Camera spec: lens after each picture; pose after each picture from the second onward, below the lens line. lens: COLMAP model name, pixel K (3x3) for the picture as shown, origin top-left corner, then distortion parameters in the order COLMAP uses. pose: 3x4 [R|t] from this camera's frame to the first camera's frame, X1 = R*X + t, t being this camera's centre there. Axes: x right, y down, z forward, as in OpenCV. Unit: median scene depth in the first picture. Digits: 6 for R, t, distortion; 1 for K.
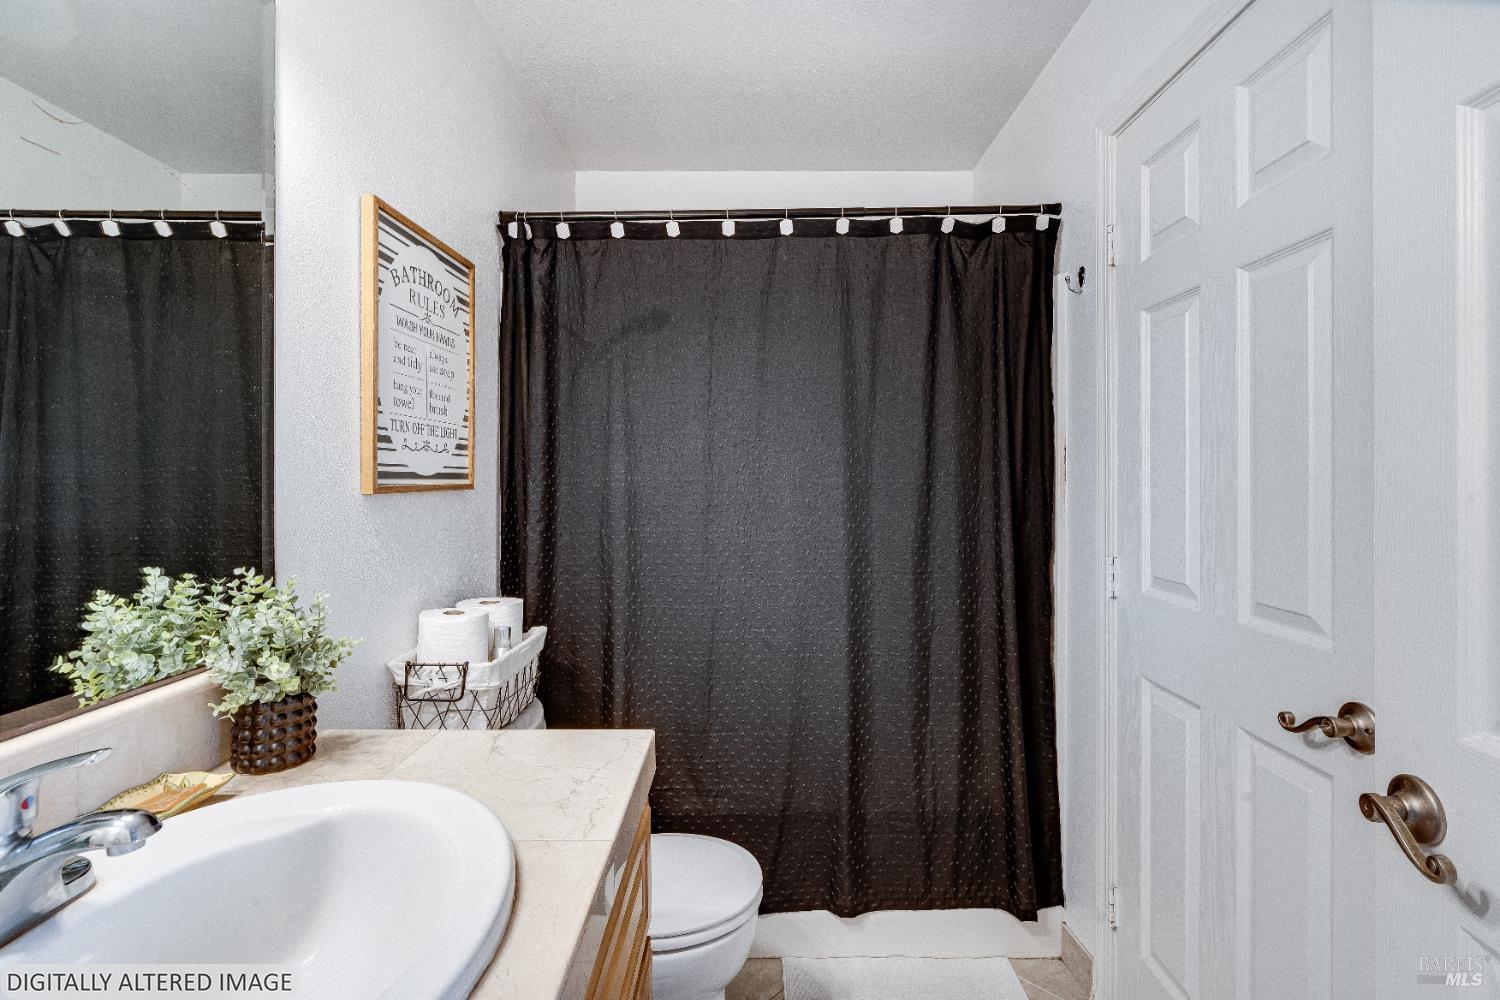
lens RADIAL K [[687.6, 0, 749.2], [0, 687.6, 483.4], [0, 0, 1]] dist [-0.005589, 0.002895]
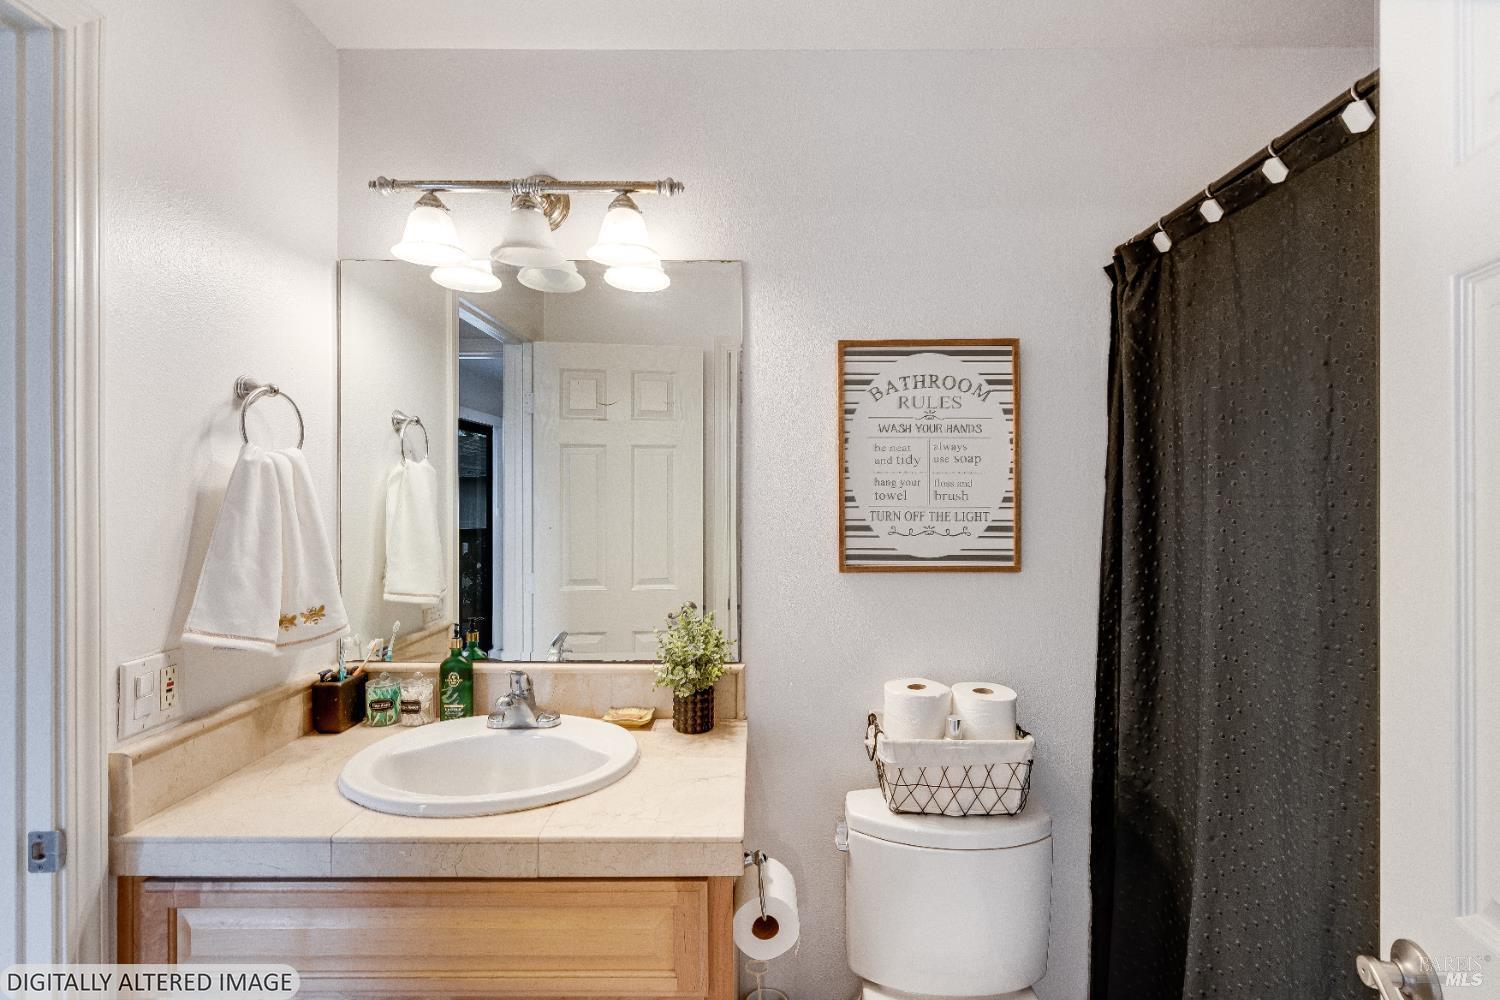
lens RADIAL K [[687.6, 0, 758.0], [0, 687.6, 498.4], [0, 0, 1]] dist [-0.005589, 0.002895]
pose [[0.003686, 0.008077, -0.999961, 0.630980], [-0.009368, 0.999924, 0.008042, -0.112195], [0.999949, 0.009338, 0.003762, 0.716585]]
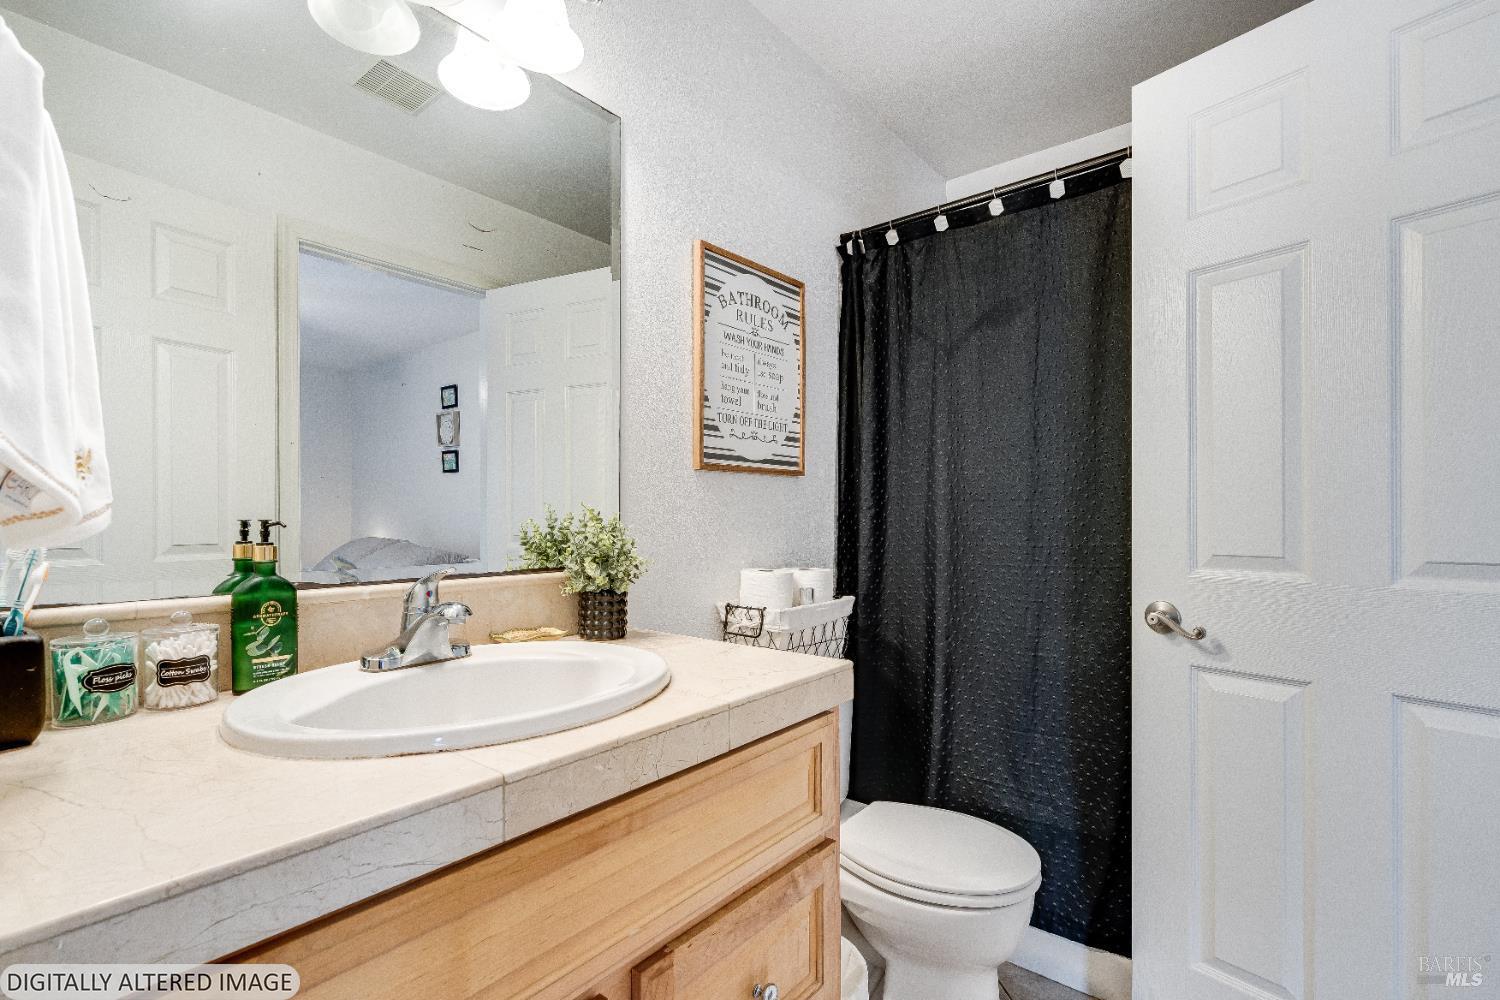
lens RADIAL K [[687.6, 0, 749.1], [0, 687.6, 522.6], [0, 0, 1]] dist [-0.005589, 0.002895]
pose [[0.781308, 0.004588, -0.624129, 0.291650], [-0.004061, 0.999989, 0.002268, 0.097395], [0.624132, 0.000762, 0.781318, 0.031028]]
